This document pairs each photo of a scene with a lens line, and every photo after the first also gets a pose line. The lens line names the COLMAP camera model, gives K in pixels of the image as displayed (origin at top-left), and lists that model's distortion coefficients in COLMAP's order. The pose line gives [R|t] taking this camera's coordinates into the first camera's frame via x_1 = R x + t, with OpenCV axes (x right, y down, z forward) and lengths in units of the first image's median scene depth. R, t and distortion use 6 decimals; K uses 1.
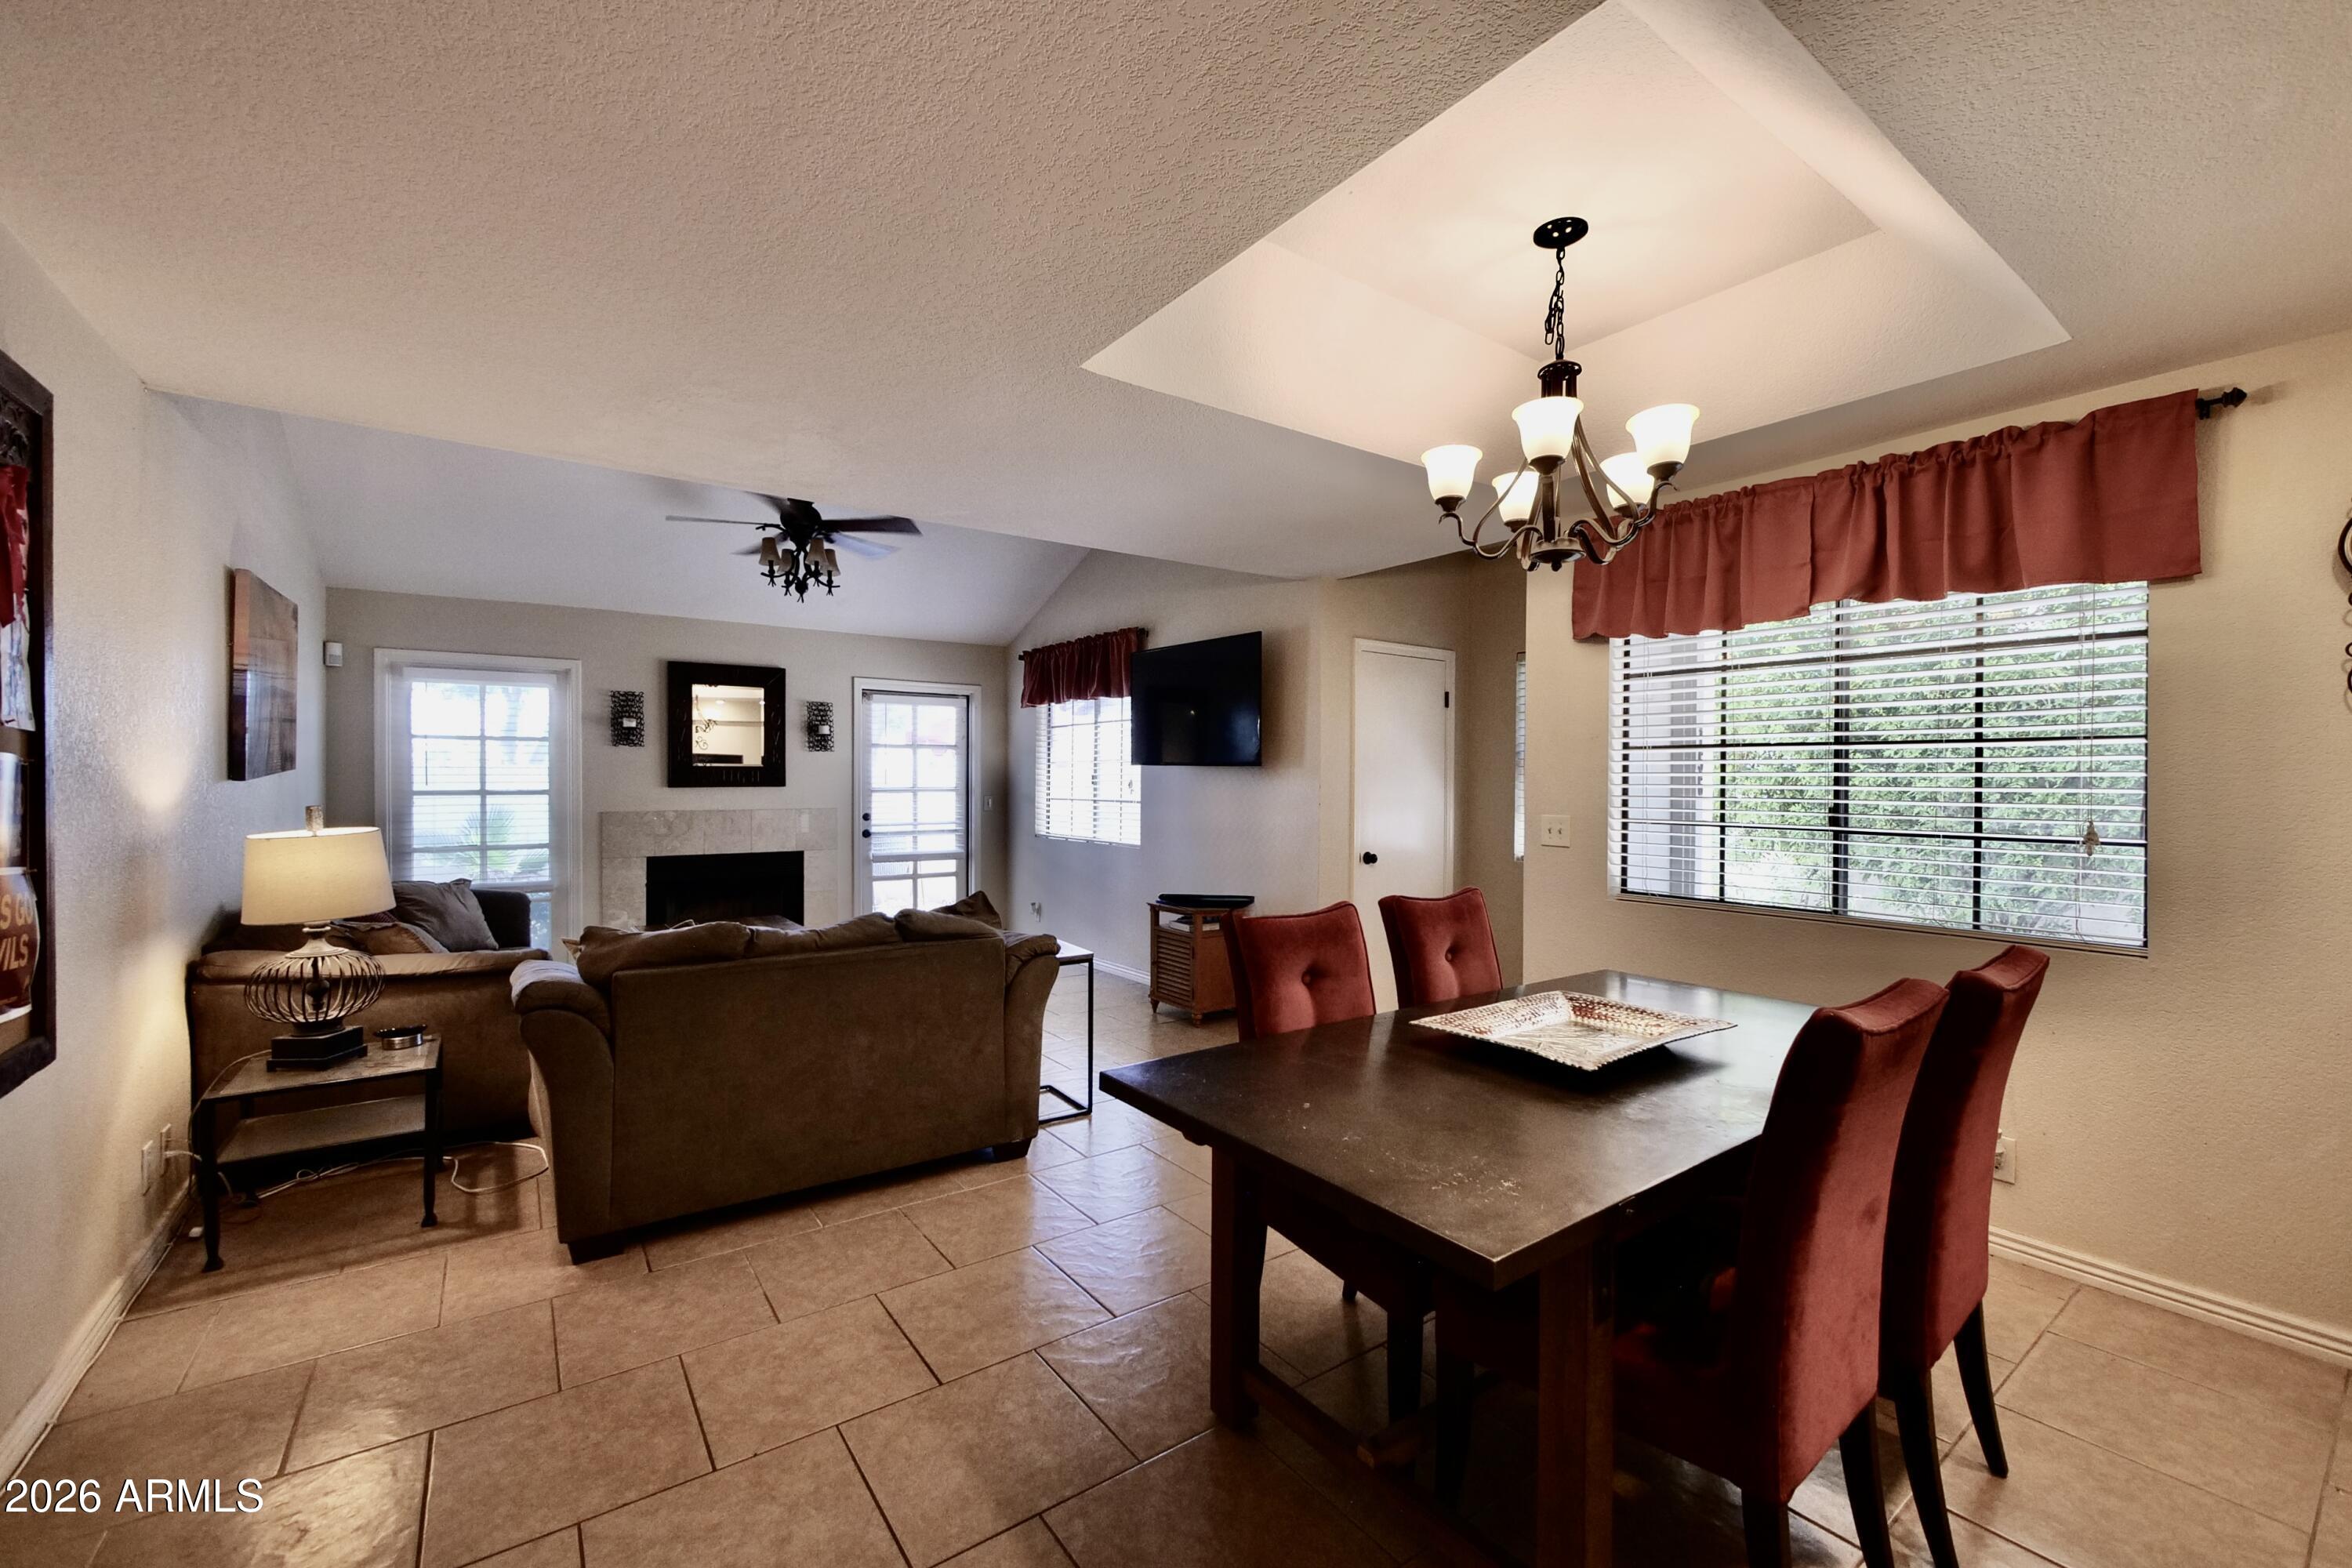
lens RADIAL K [[952.3, 0, 1168.2], [0, 952.3, 782.9], [0, 0, 1]] dist [-0.006443, 0.000857]
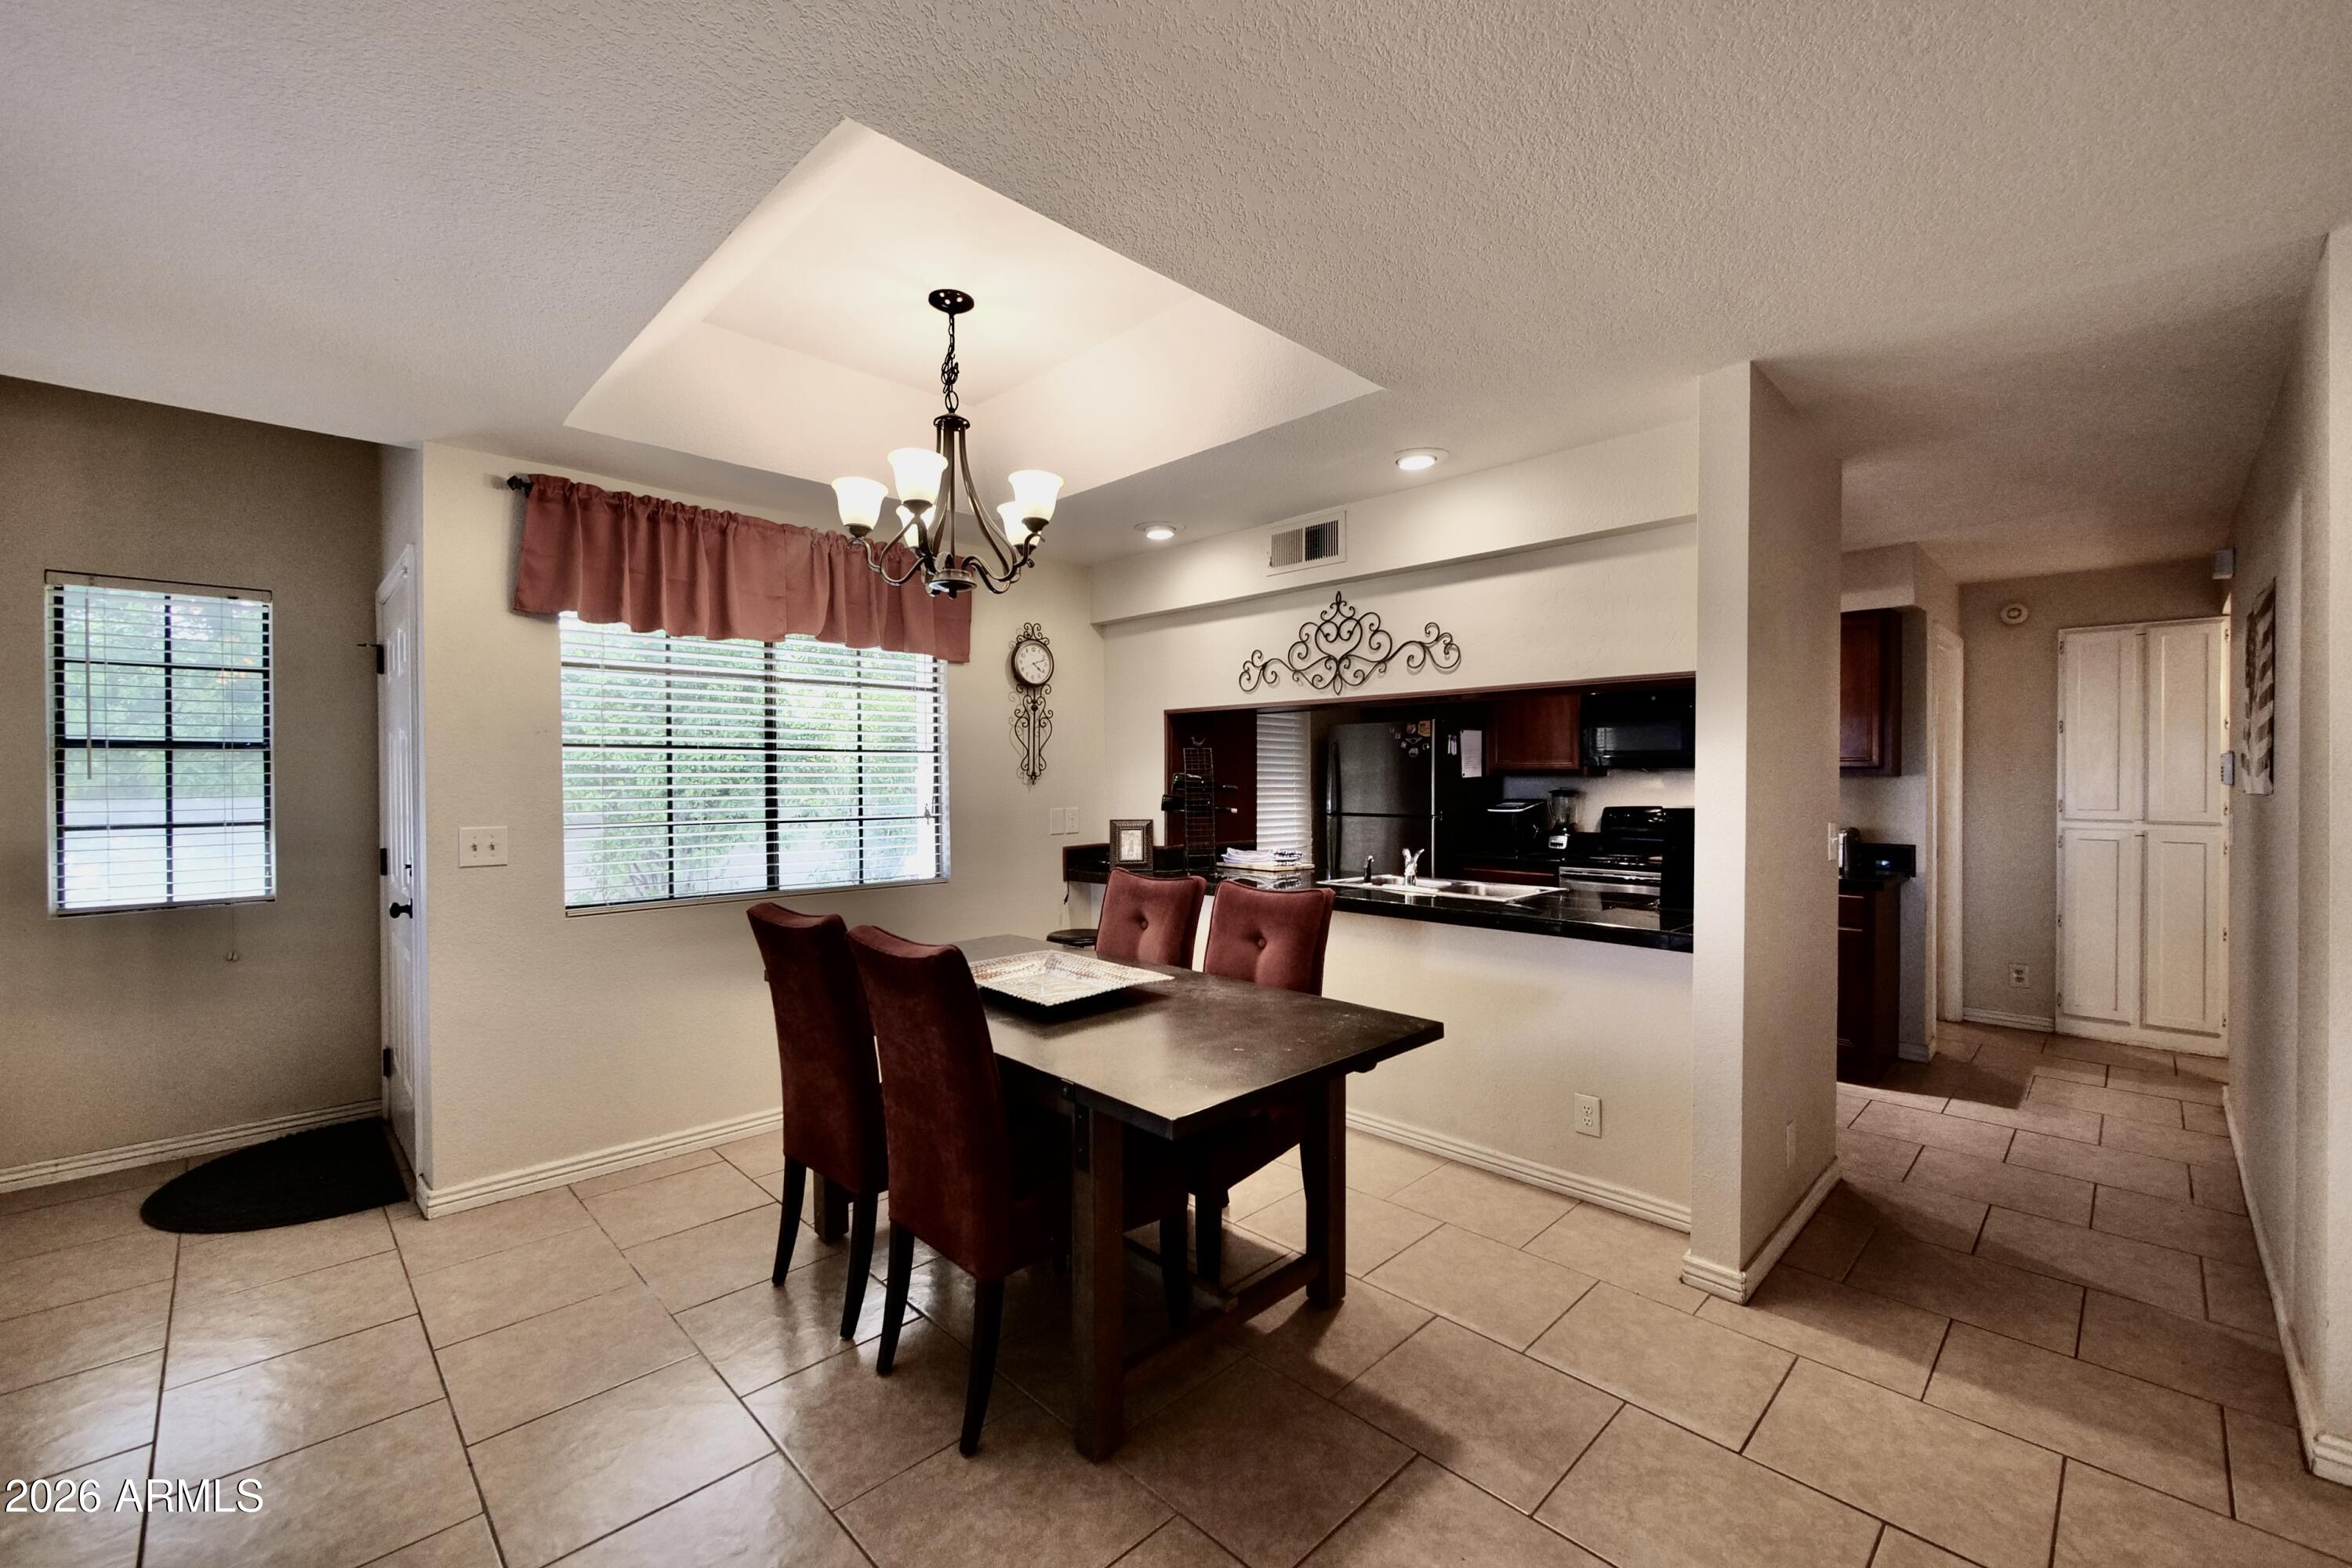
lens RADIAL K [[952.3, 0, 1173.0], [0, 952.3, 787.1], [0, 0, 1]] dist [-0.006443, 0.000857]
pose [[-0.158153, -0.015895, 0.987287, -0.322266], [0.008516, 0.999811, 0.017460, -0.005582], [-0.987378, 0.011169, -0.157987, 0.392116]]
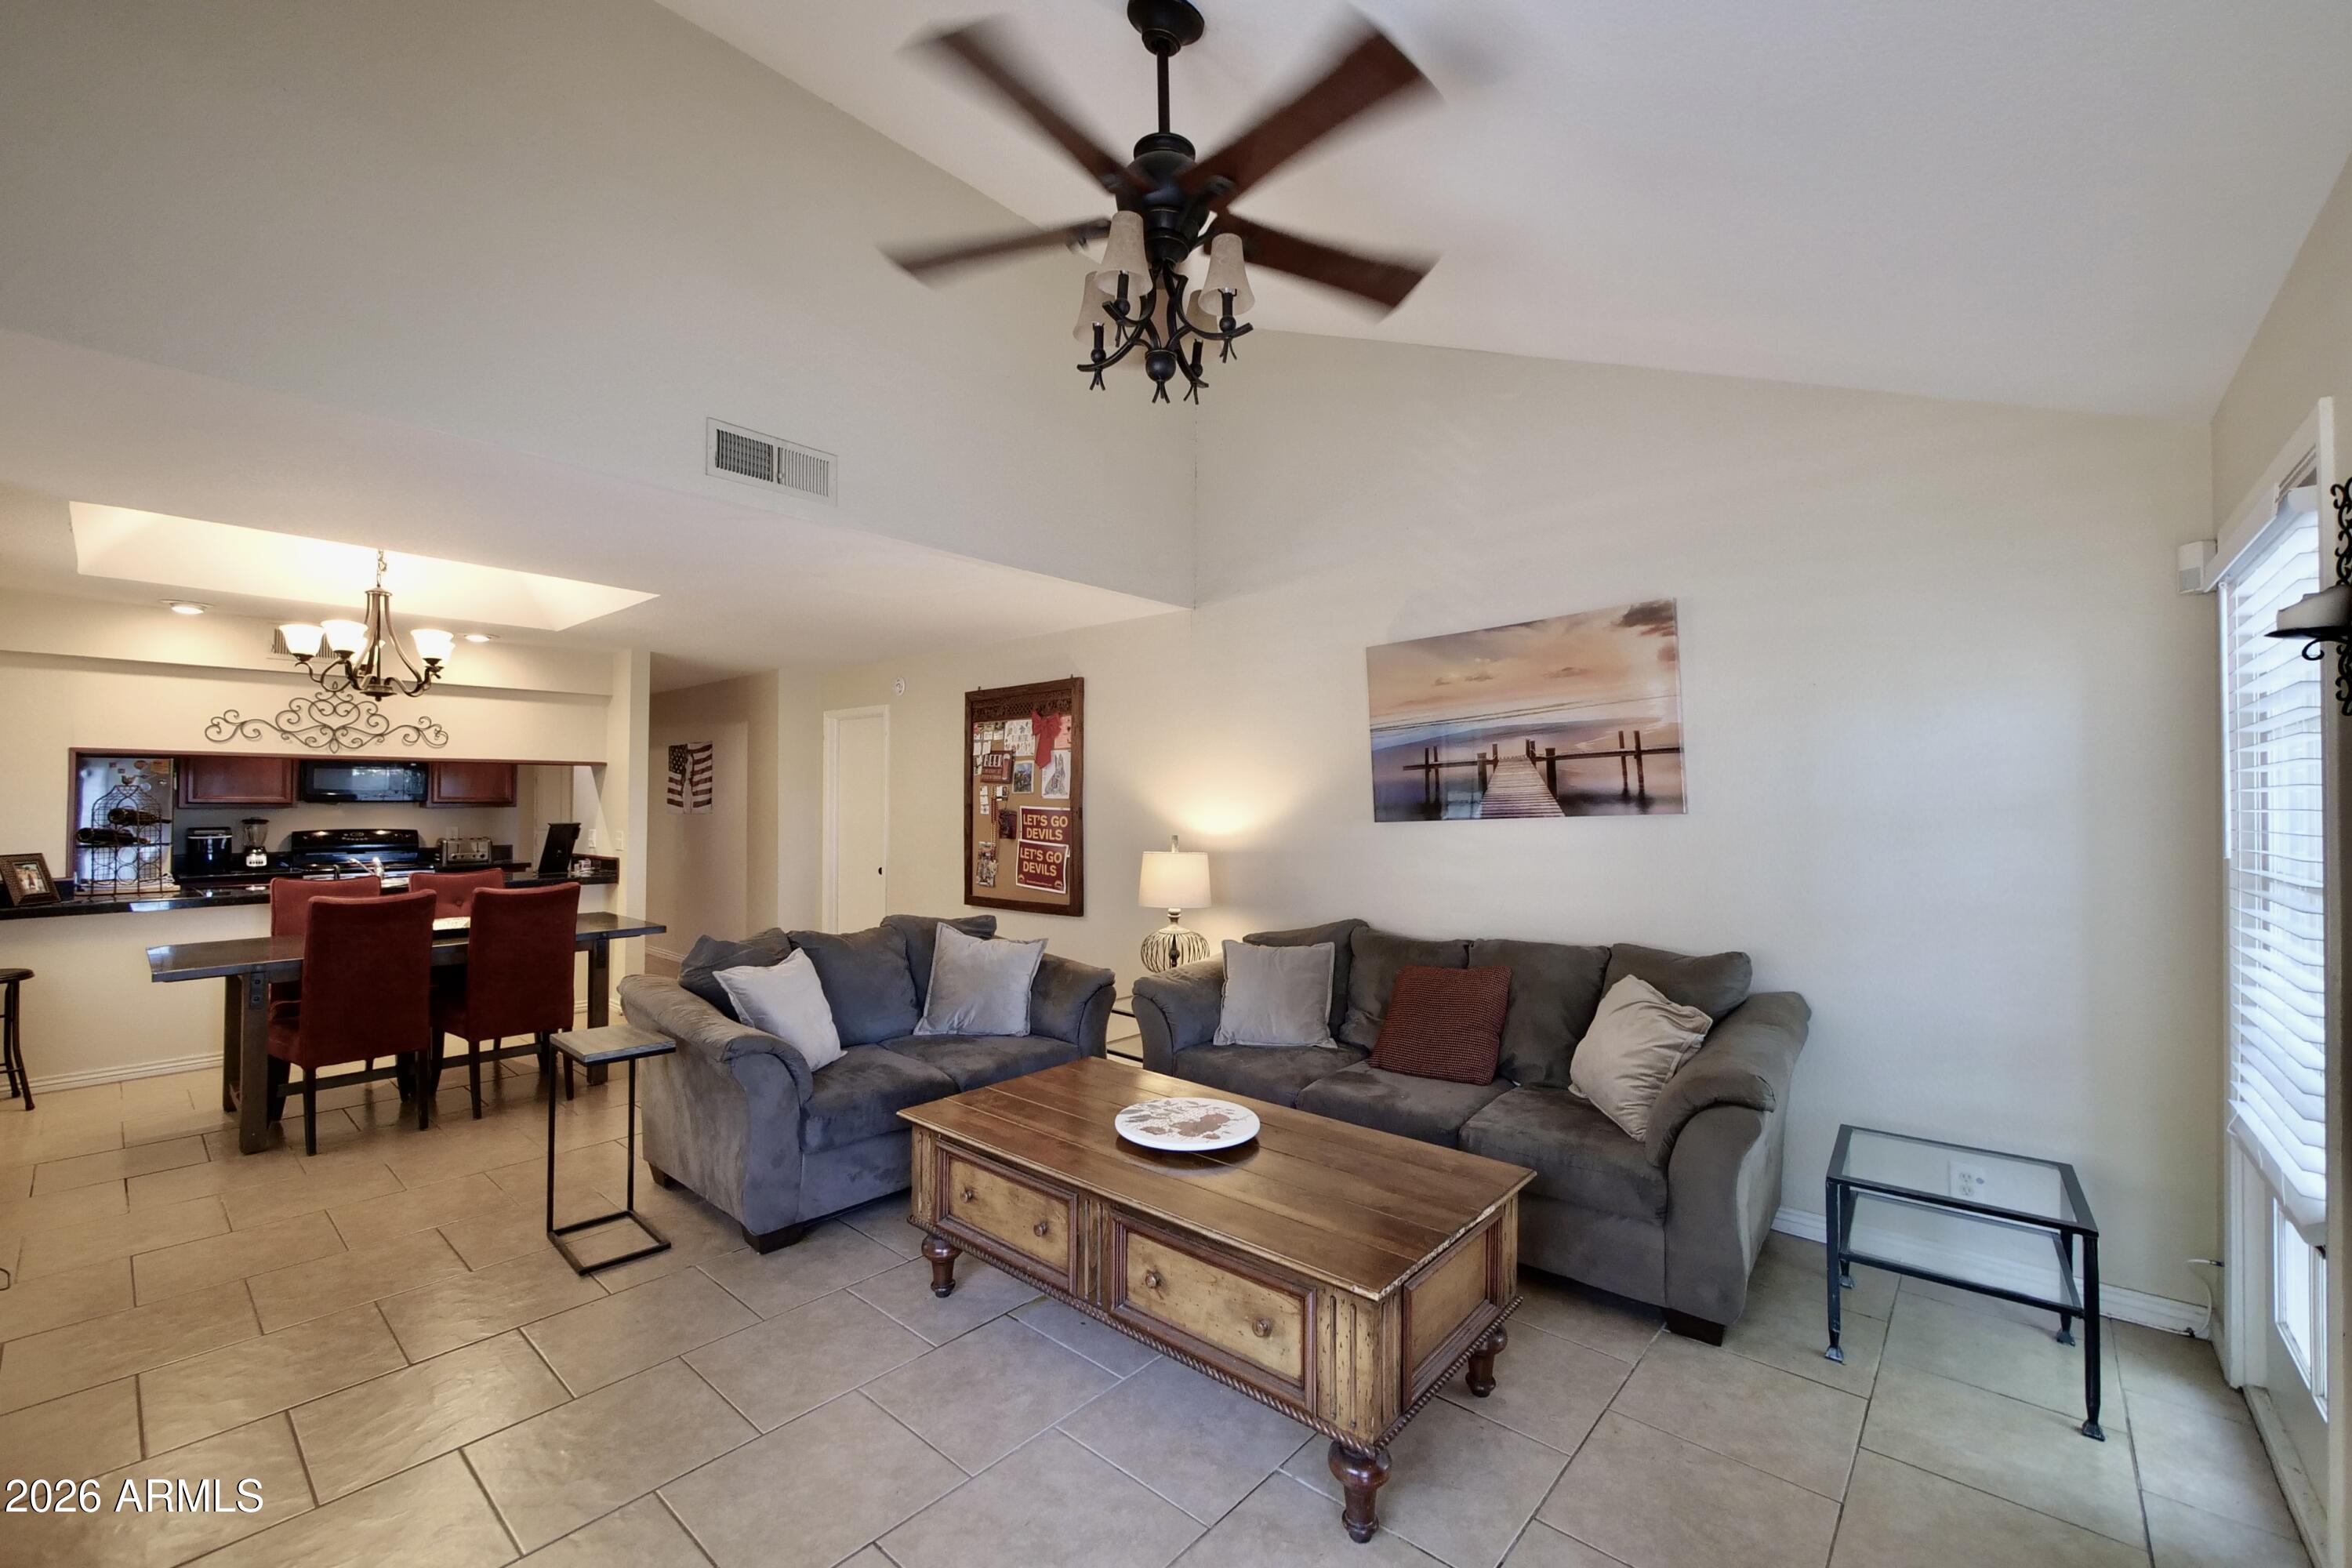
lens RADIAL K [[952.3, 0, 1170.7], [0, 952.3, 783.8], [0, 0, 1]] dist [-0.006443, 0.000857]
pose [[-0.974075, -0.008576, -0.226063, -0.286865], [-0.006010, 0.999909, -0.012038, -0.020829], [0.226146, -0.010367, -0.974038, 1.340220]]
